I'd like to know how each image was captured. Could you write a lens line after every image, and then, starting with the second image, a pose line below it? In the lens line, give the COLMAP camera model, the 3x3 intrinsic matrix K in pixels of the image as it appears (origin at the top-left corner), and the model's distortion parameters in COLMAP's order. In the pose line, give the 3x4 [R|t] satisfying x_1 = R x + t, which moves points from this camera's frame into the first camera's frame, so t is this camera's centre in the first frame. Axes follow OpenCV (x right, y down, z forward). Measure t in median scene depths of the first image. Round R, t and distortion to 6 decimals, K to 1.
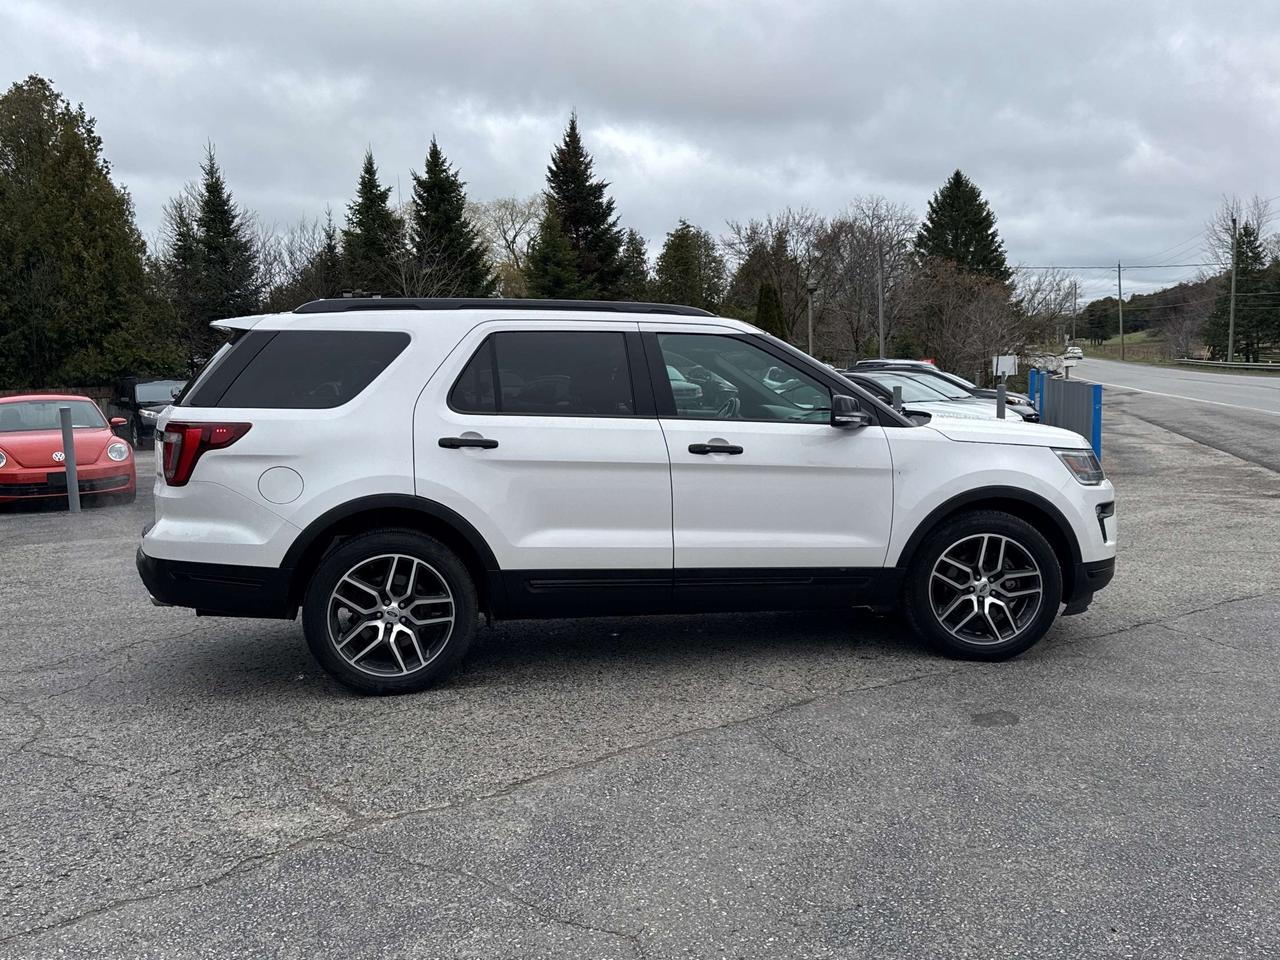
lens RADIAL K [[1166.1, 0, 640.0], [0, 1166.1, 480.0], [0, 0, 1]] dist [0.172646, -0.341980]
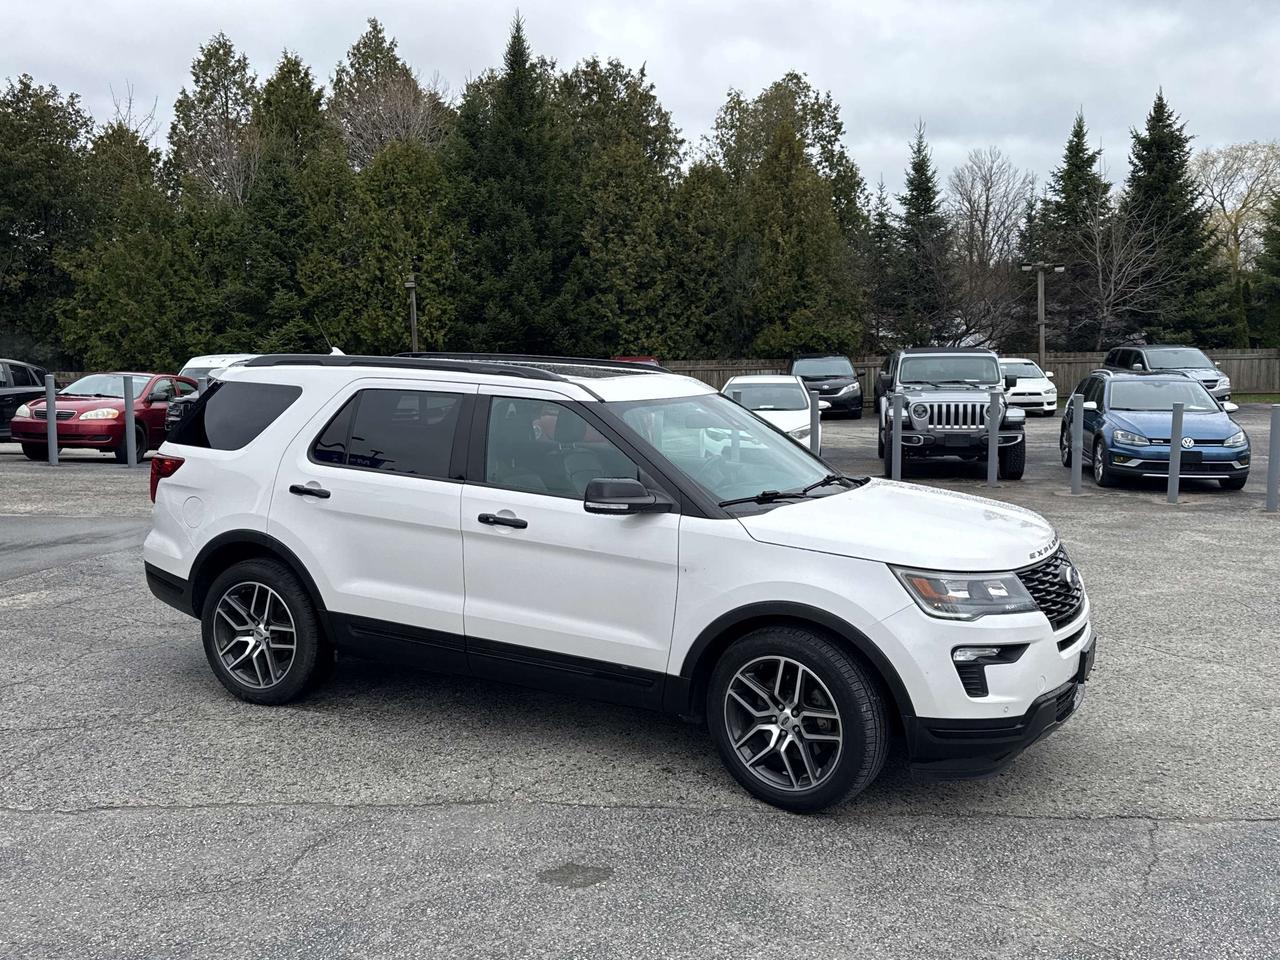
lens RADIAL K [[1166.1, 0, 640.0], [0, 1166.1, 480.0], [0, 0, 1]] dist [0.172646, -0.341980]
pose [[0.794304, 0.095224, -0.600012, 0.706276], [-0.076074, 0.995456, 0.057274, -0.119895], [0.602739, 0.000153, 0.797938, 0.283366]]
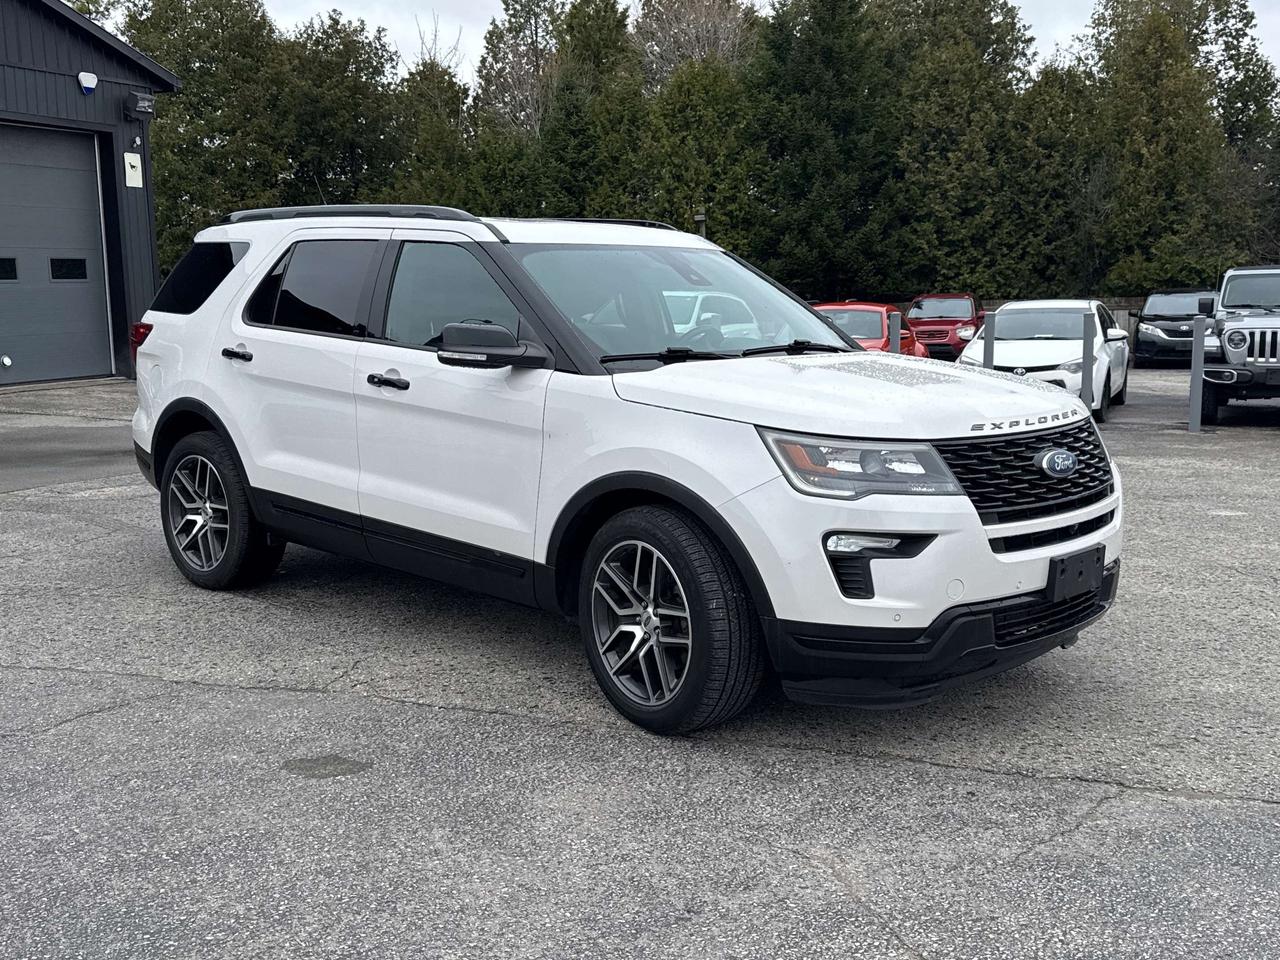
lens RADIAL K [[1286.8, 0, 642.7], [0, 1286.8, 486.0], [0, 0, 1]] dist [0.192120, -0.392454]
pose [[0.595434, 0.139644, -0.791175, 0.883799], [-0.088232, 0.990188, 0.108367, -0.066740], [0.798545, 0.005281, 0.601912, 0.564340]]
